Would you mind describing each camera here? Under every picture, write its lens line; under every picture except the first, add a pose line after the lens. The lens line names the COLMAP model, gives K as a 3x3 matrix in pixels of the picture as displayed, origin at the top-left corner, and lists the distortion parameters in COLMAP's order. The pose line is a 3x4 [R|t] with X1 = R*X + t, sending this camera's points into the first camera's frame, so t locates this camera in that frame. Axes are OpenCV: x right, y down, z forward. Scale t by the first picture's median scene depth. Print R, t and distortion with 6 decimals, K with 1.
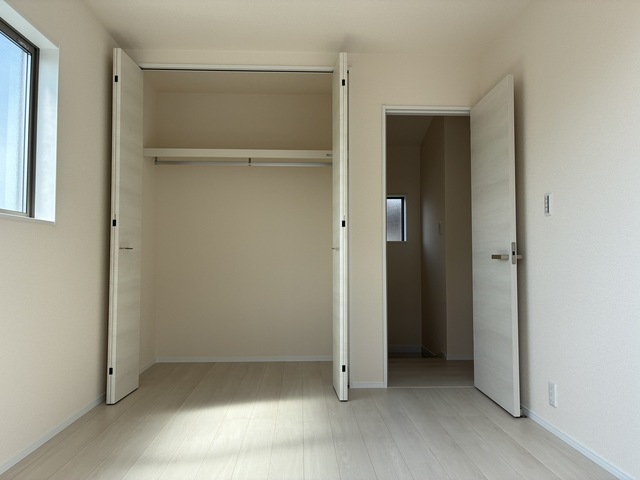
lens RADIAL K [[490.8, 0, 313.9], [0, 490.8, 240.3], [0, 0, 1]] dist [0.074061, -0.093831]
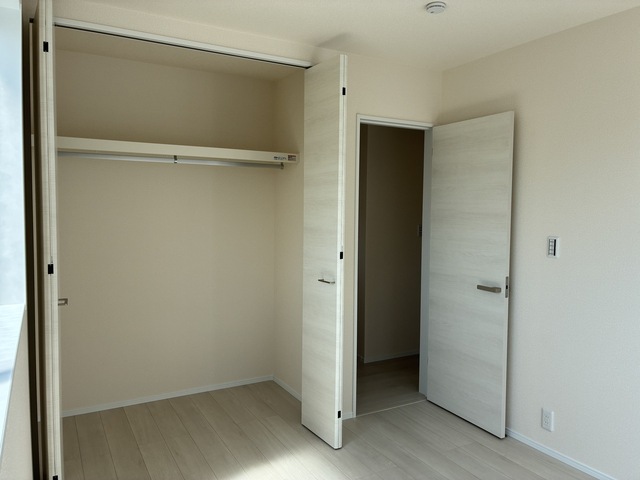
lens RADIAL K [[490.8, 0, 313.9], [0, 490.8, 240.3], [0, 0, 1]] dist [0.074061, -0.093831]
pose [[0.891025, -0.022520, 0.453395, -0.384404], [-0.025407, 0.994729, 0.099339, -0.147747], [-0.453242, -0.100033, 0.885757, 0.244258]]
